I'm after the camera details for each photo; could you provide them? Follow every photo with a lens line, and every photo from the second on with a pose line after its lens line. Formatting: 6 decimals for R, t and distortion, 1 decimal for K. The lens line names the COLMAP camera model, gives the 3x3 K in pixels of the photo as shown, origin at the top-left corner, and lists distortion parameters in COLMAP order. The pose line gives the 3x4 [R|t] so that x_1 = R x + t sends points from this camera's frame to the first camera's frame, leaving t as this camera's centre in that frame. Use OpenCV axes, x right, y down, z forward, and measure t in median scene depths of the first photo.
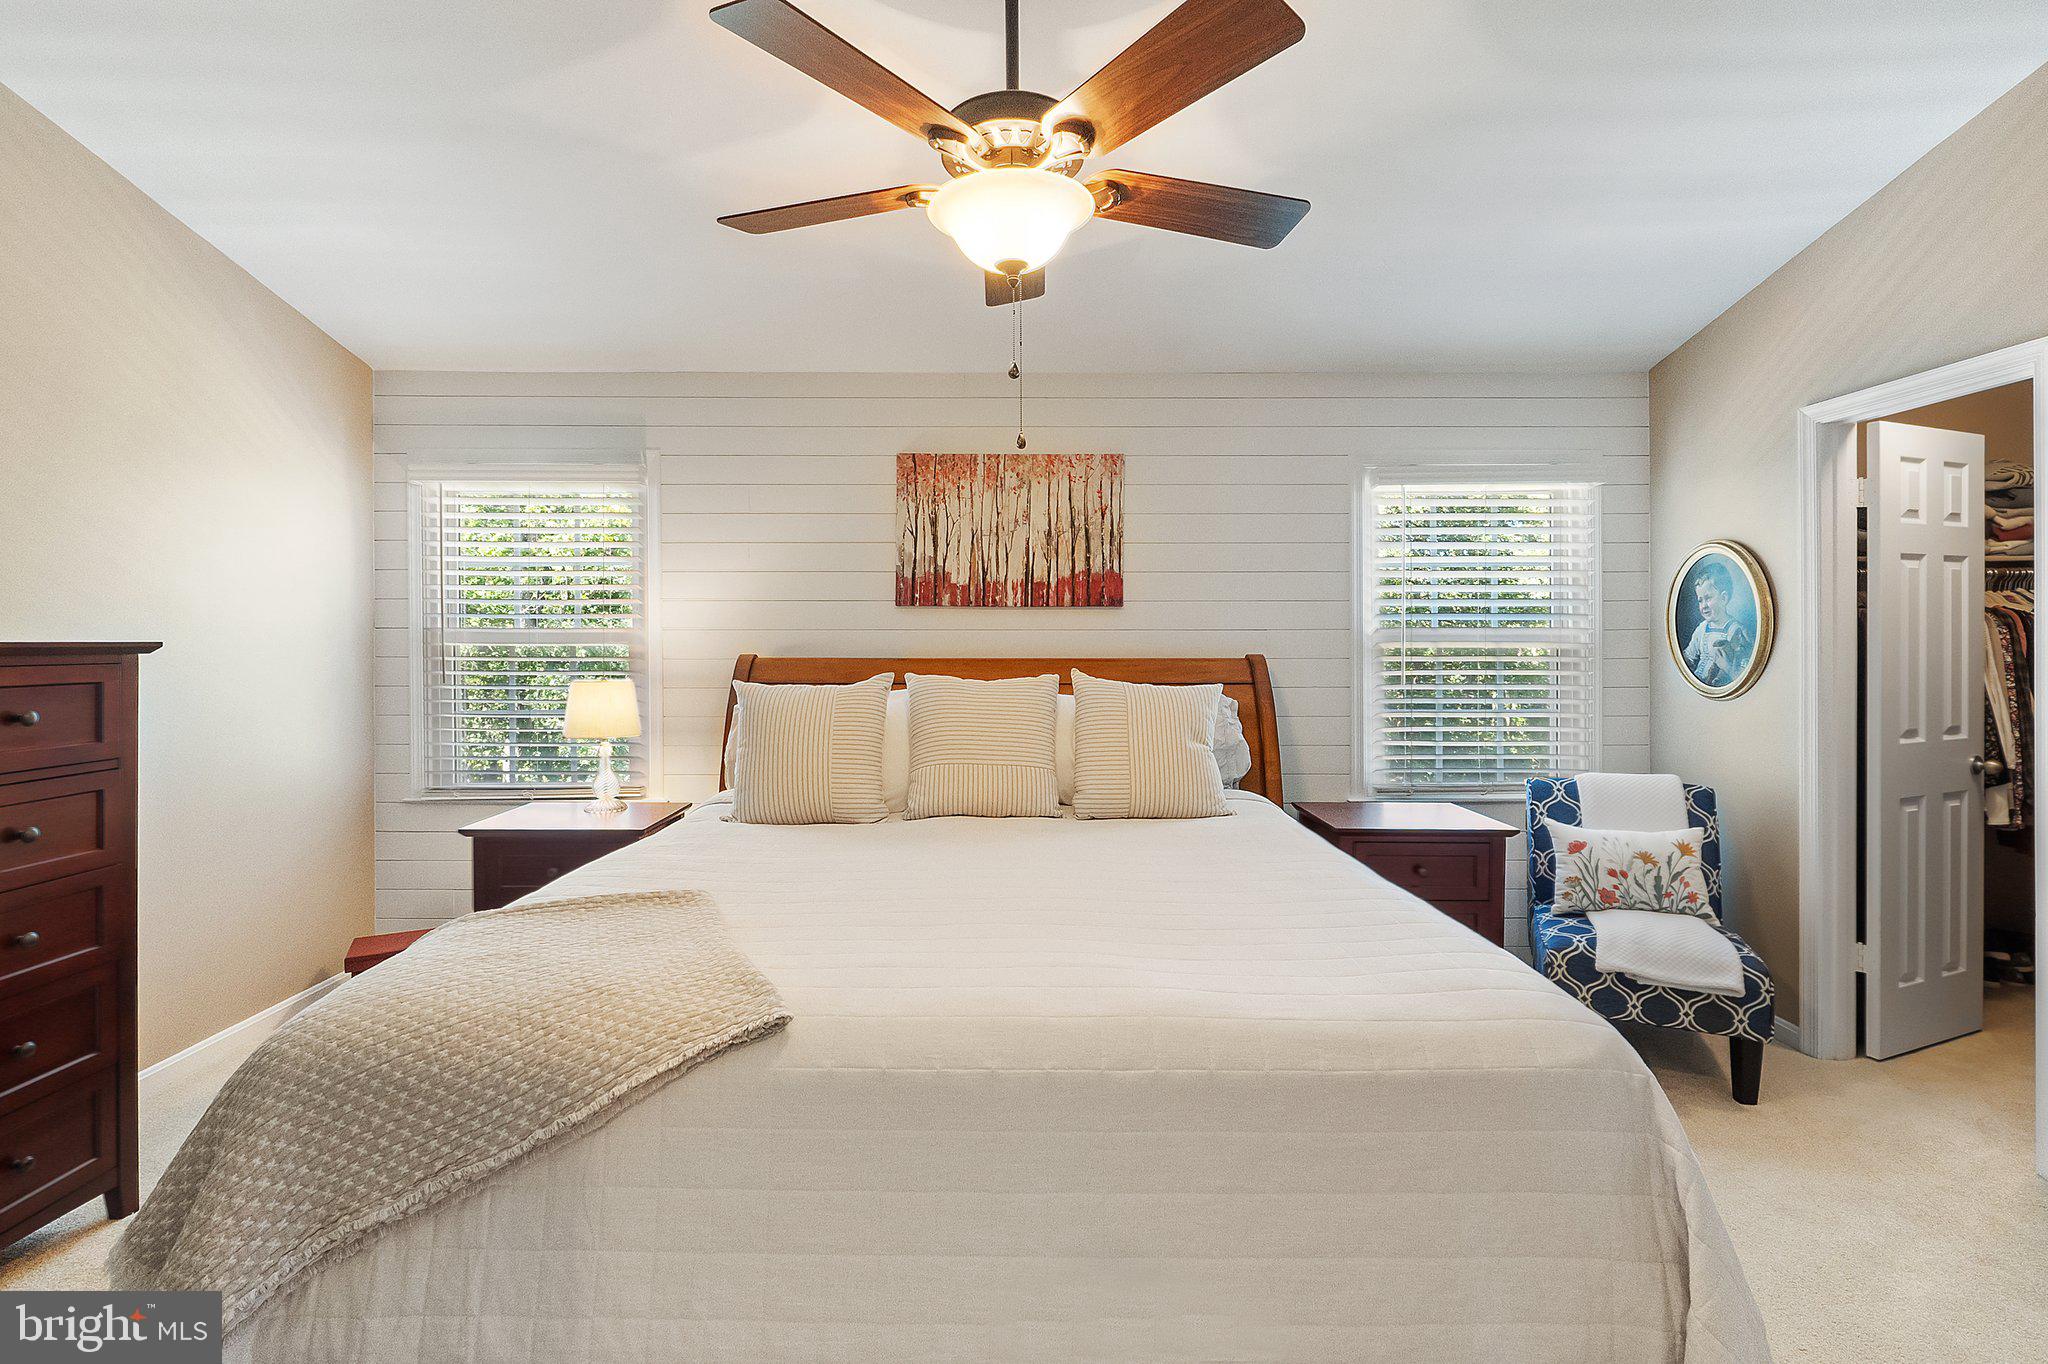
lens RADIAL K [[911.4, 0, 1021.7], [0, 911.4, 651.2], [0, 0, 1]] dist [-0.001787, -0.000096]
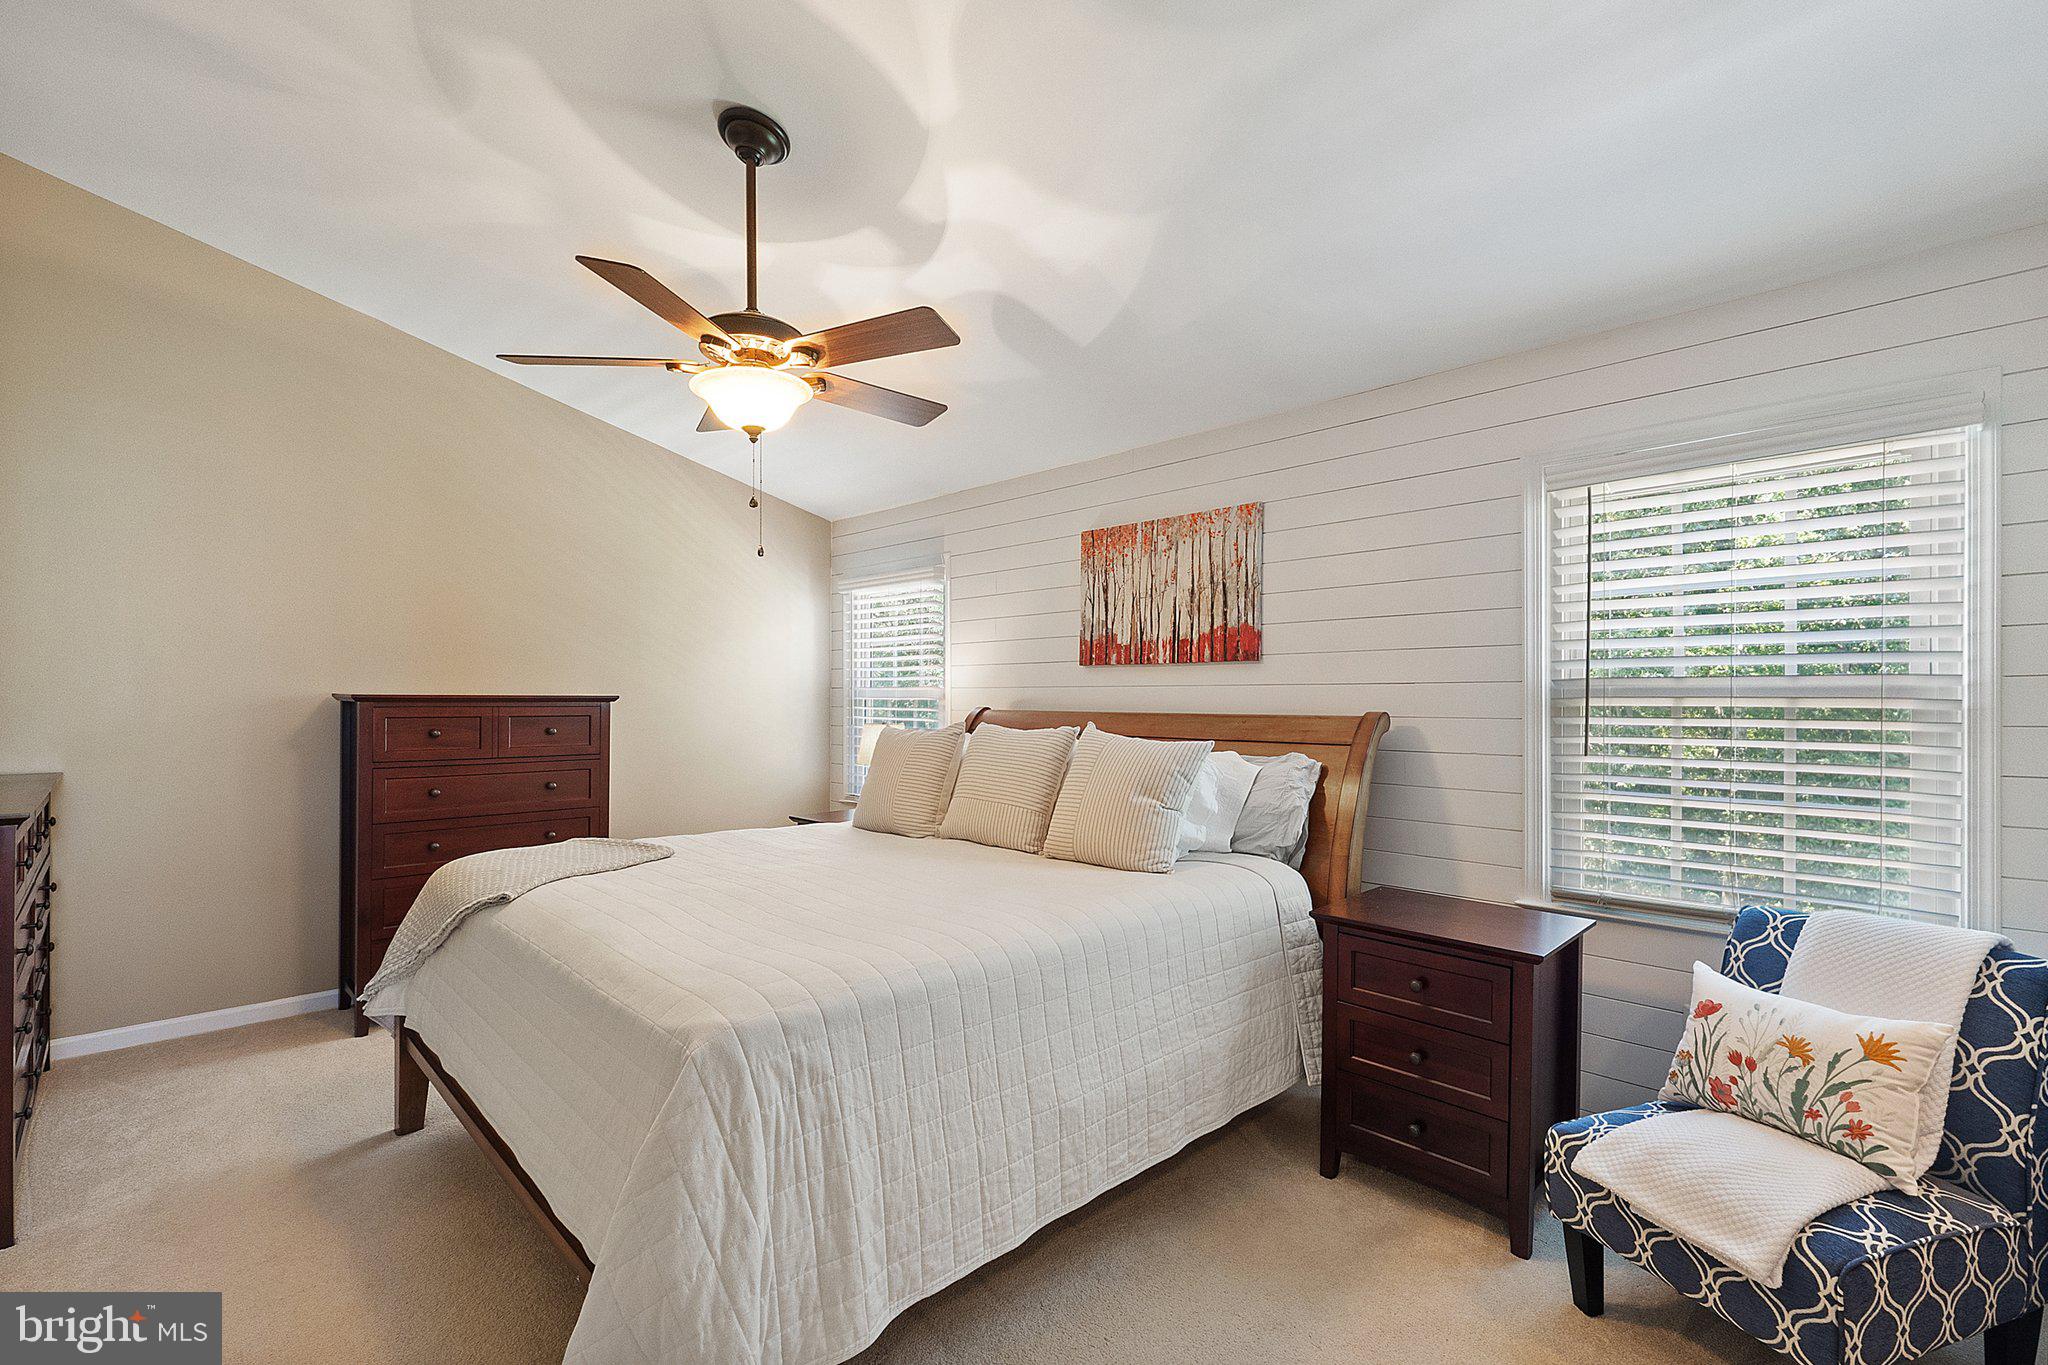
lens RADIAL K [[894.9, 0, 1017.8], [0, 894.9, 703.8], [0, 0, 1]] dist [-0.000504, -0.000136]
pose [[0.698598, 0.006254, -0.715487, 0.610846], [-0.010572, 0.999943, -0.001582, 0.000537], [0.715436, 0.008670, 0.698624, 0.161659]]
